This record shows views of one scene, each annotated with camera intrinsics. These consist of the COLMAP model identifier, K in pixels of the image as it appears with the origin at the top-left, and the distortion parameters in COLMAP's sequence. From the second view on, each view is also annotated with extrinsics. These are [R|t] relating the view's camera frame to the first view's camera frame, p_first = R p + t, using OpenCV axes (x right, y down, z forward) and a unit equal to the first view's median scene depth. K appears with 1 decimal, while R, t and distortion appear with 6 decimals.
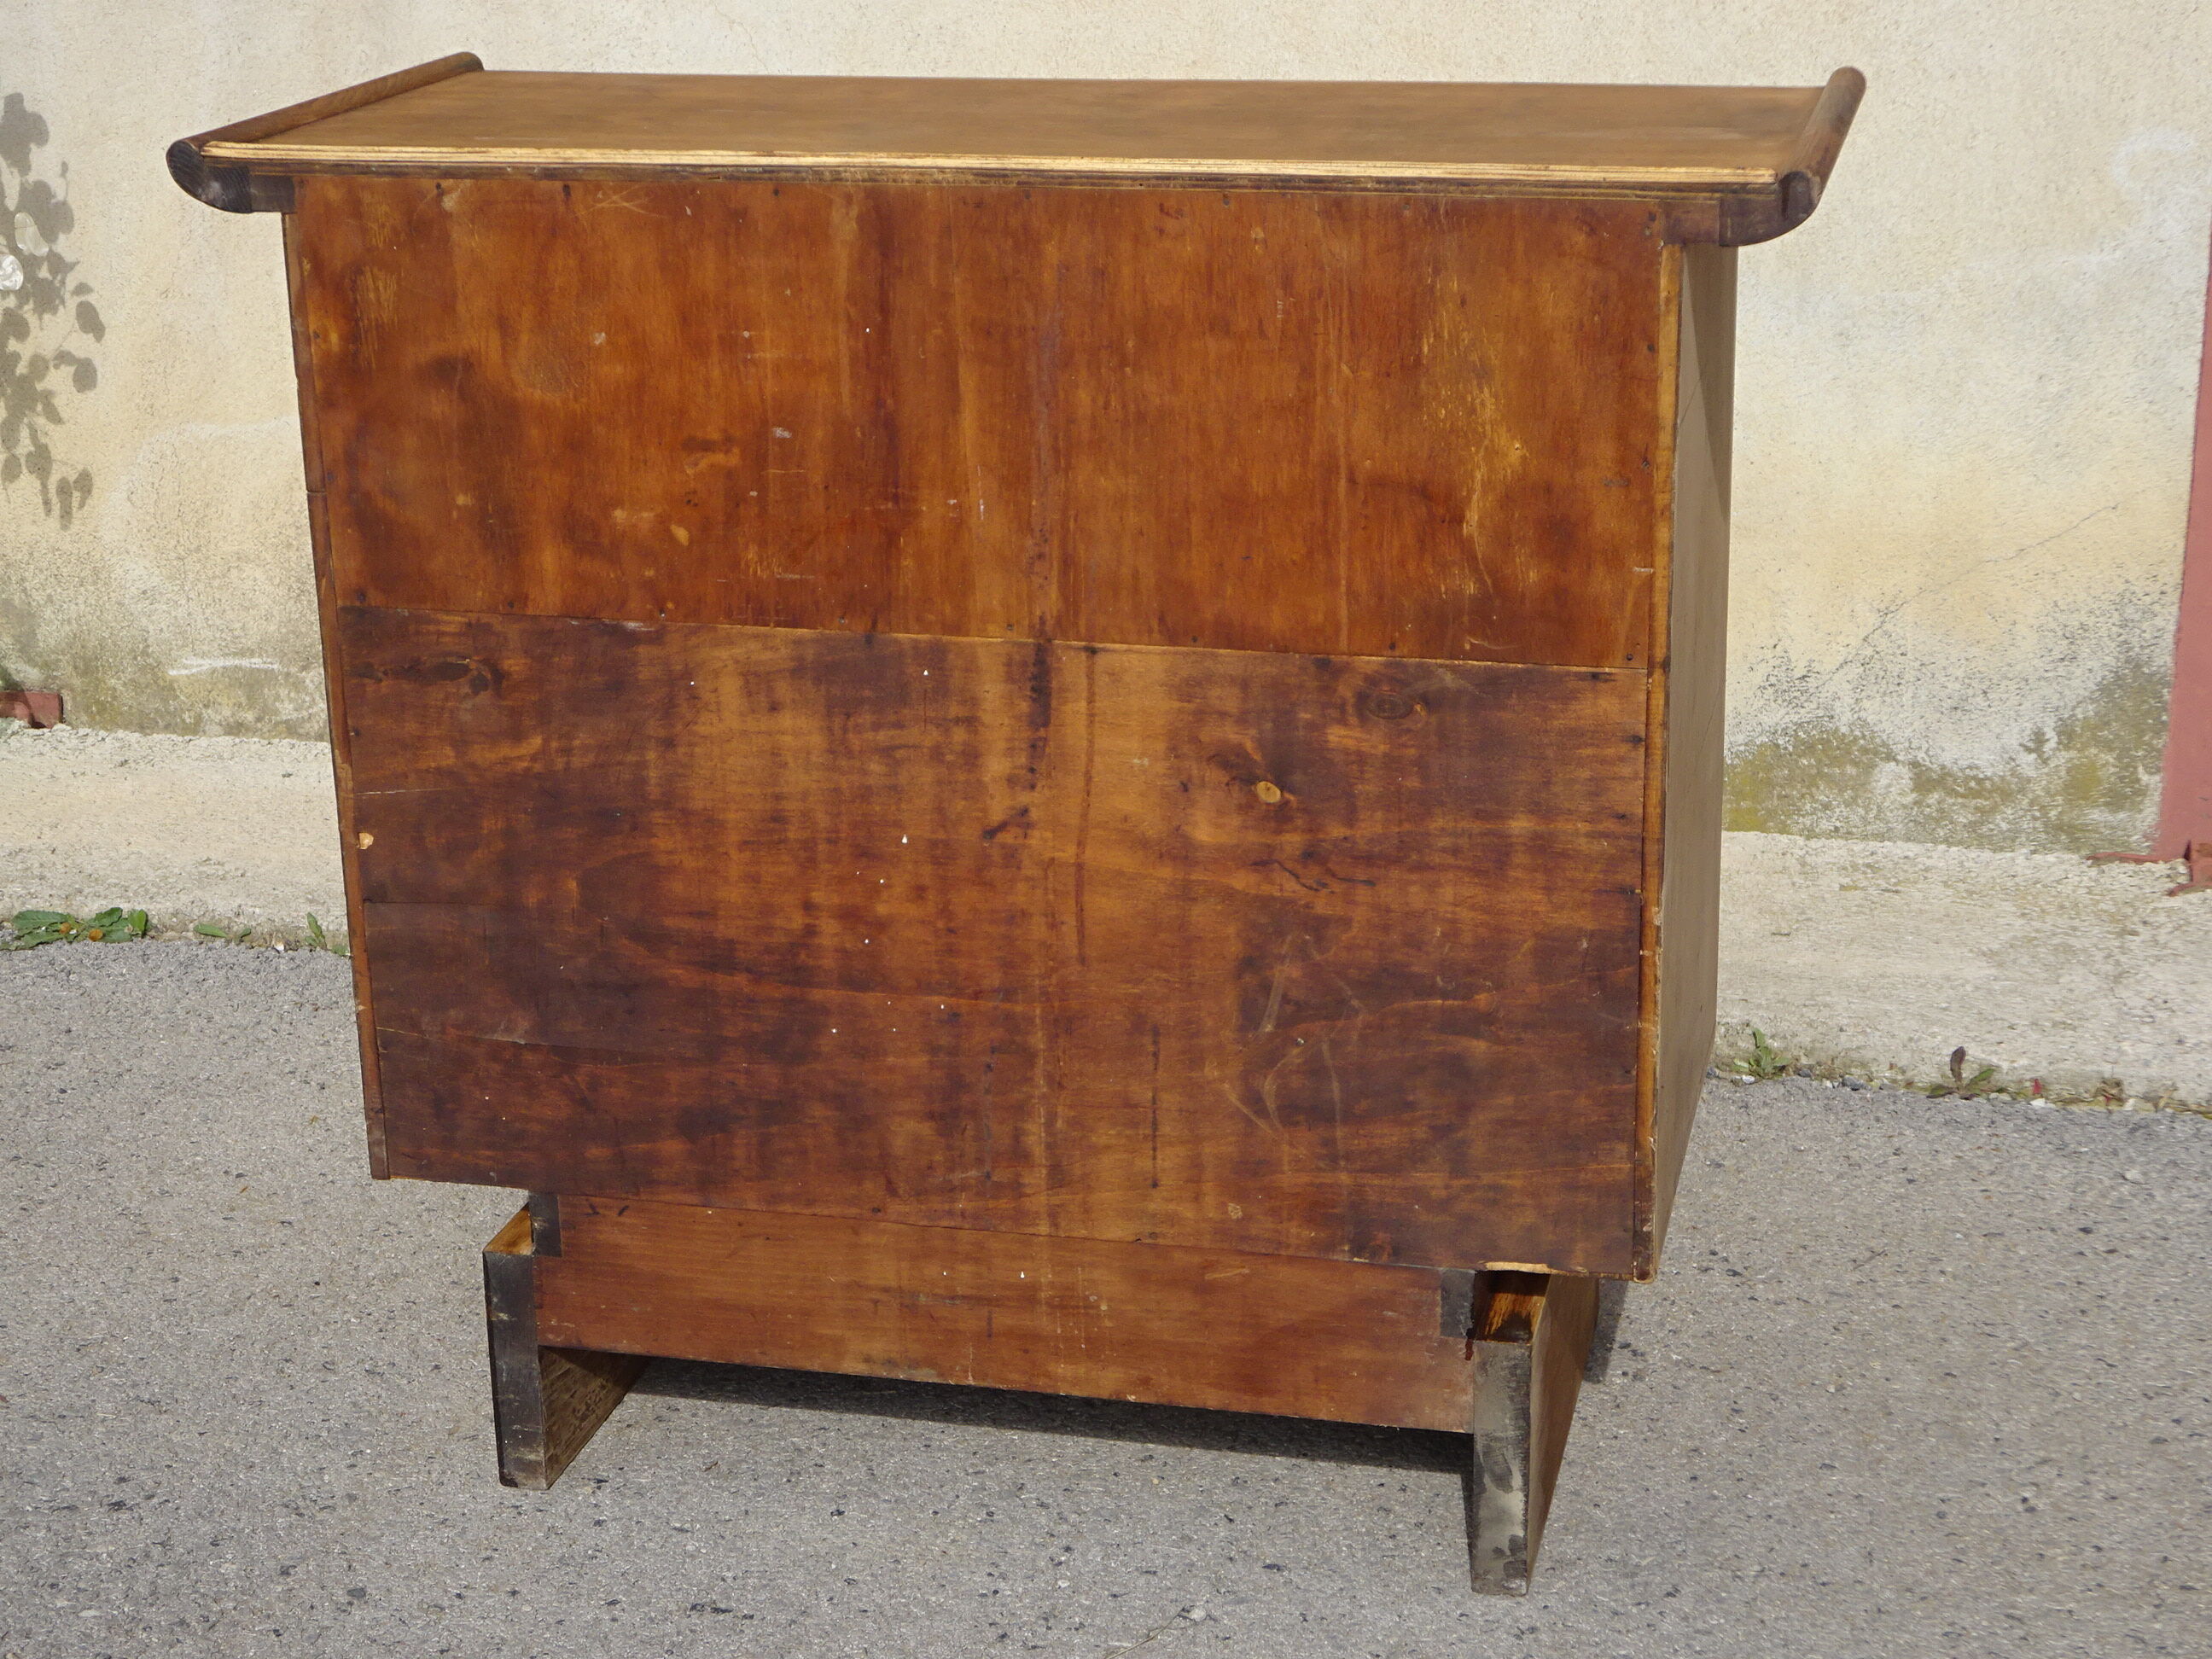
lens RADIAL K [[3911.3, 0, 1122.6], [0, 3911.3, 821.5], [0, 0, 1]] dist [0.014633, 0.000000]
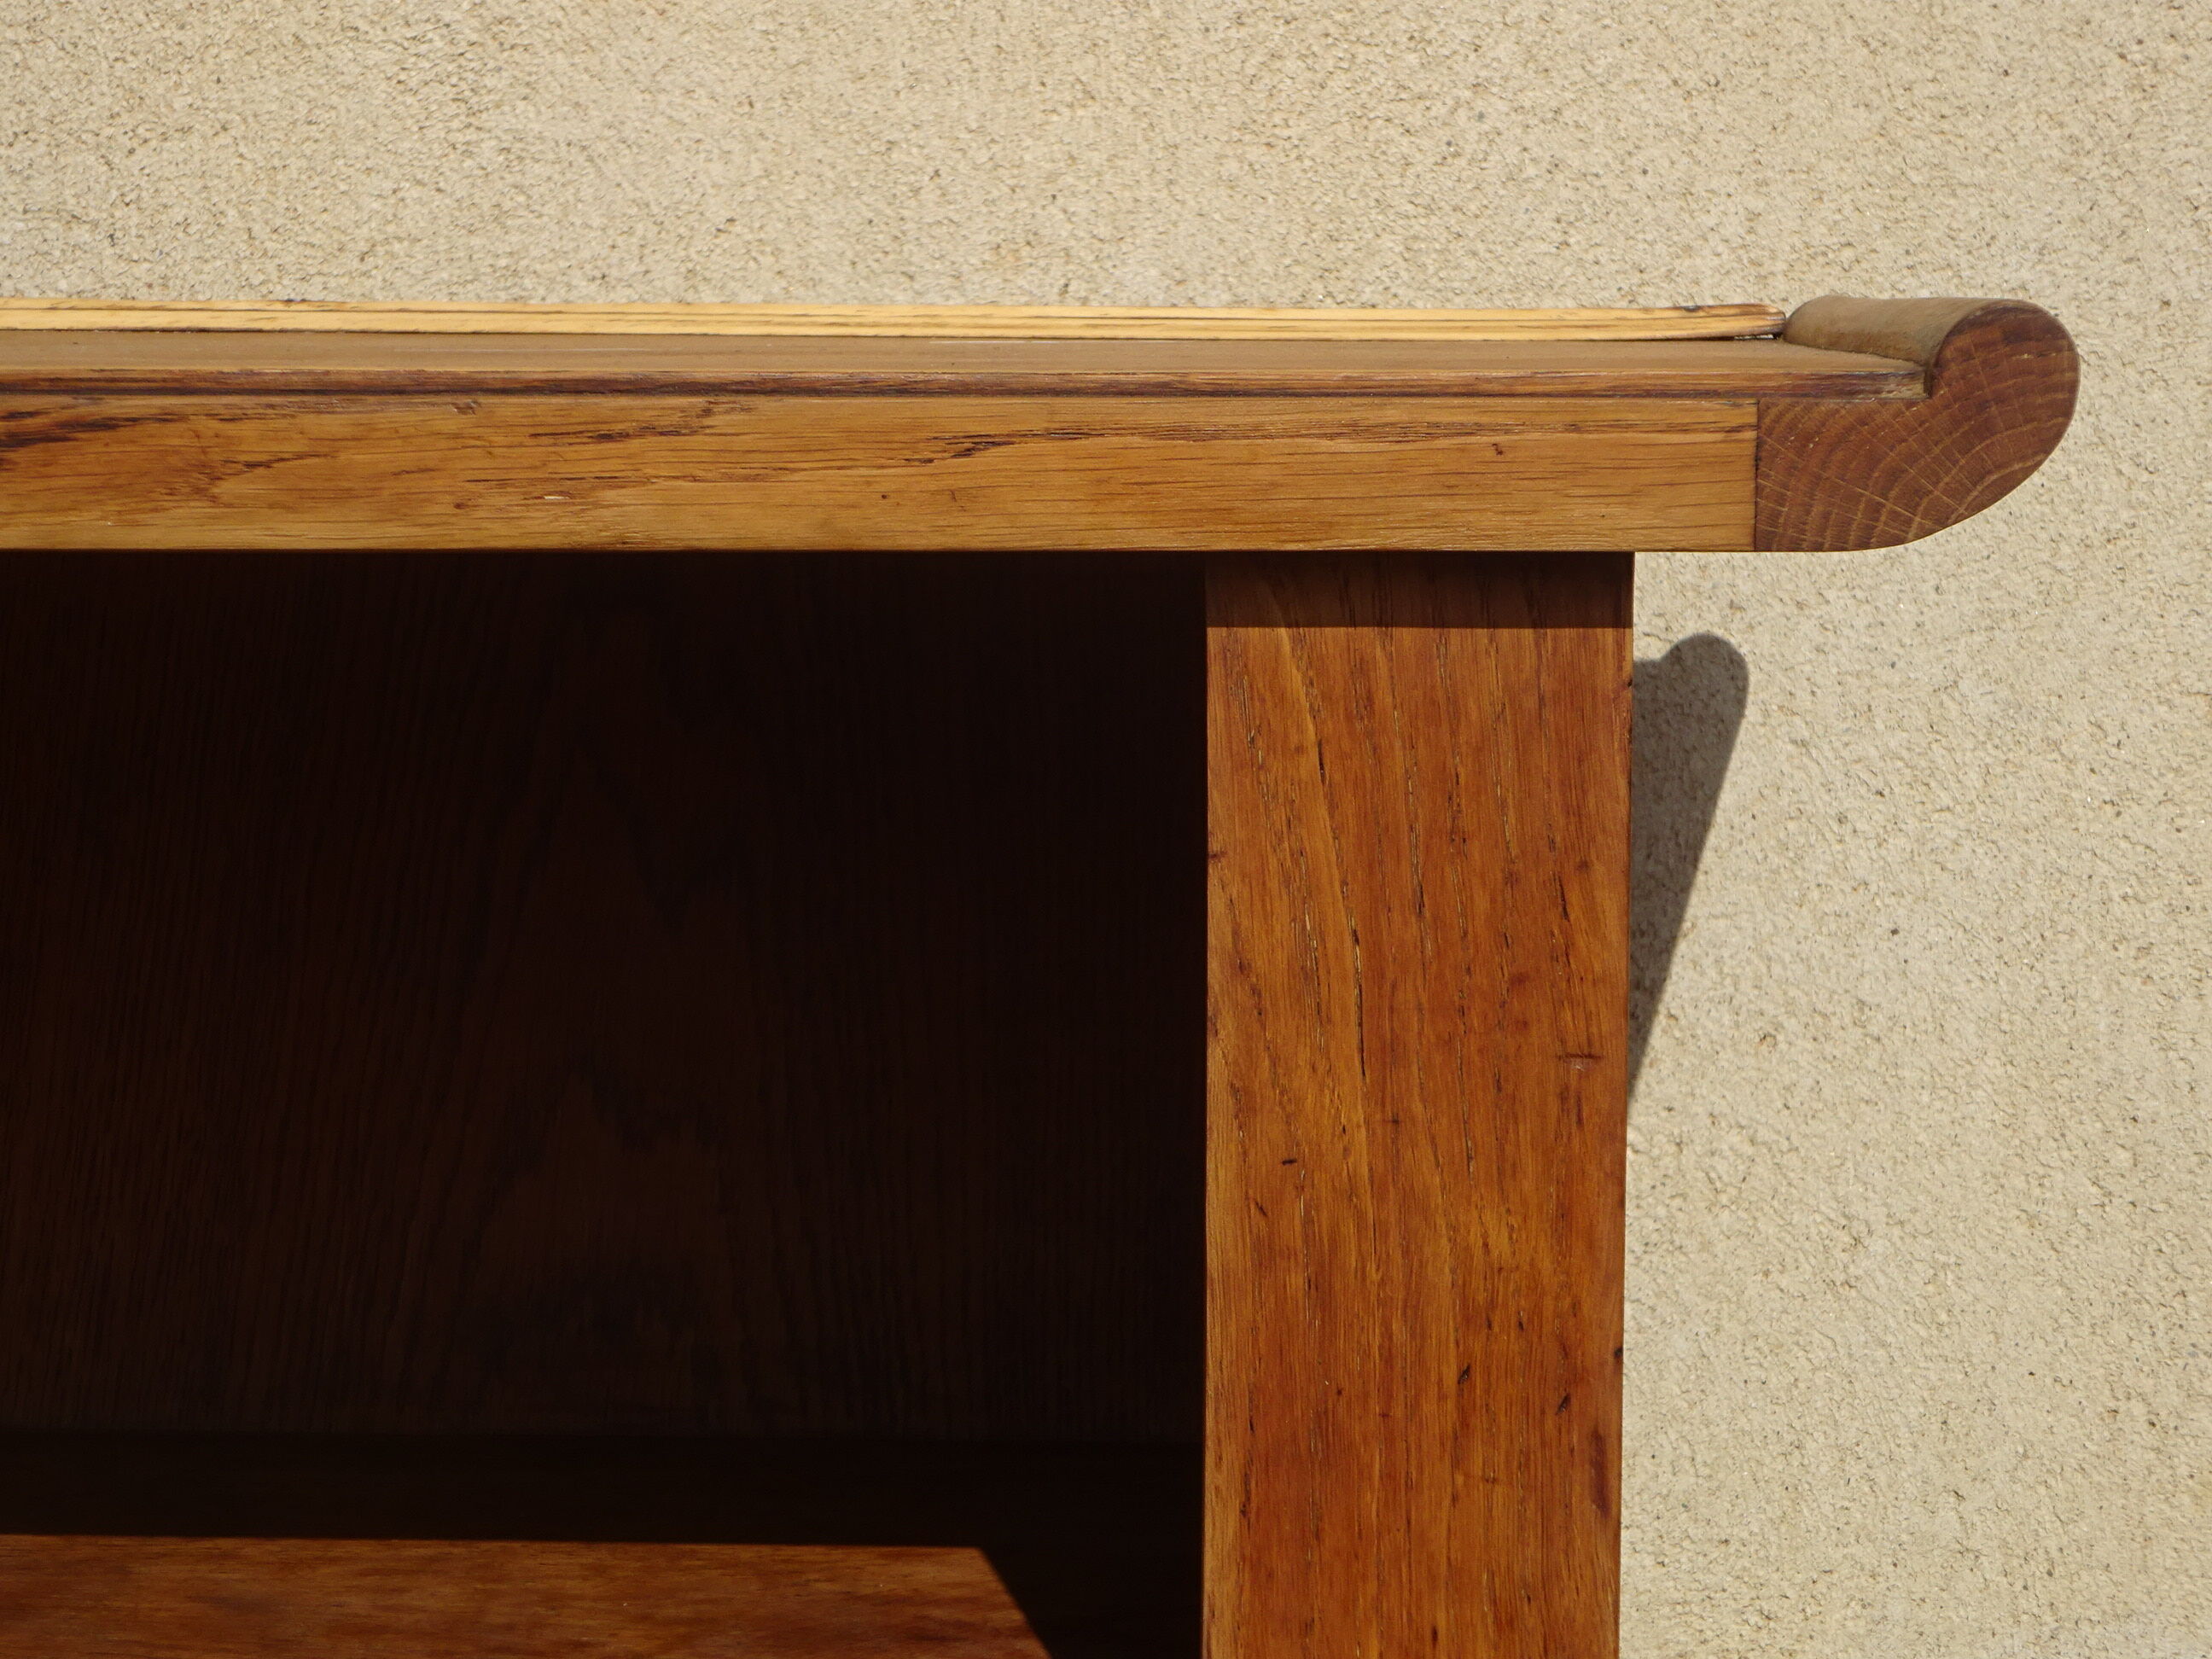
lens RADIAL K [[5914.3, 0, 1142.4], [0, 5914.3, 855.9], [0, 0, 1]] dist [0.012233, 0.000000]
pose [[0.984648, -0.001147, 0.174547, 0.090795], [0.047881, 0.963396, -0.263773, -0.090513], [-0.167855, 0.268081, 0.948661, 0.588970]]
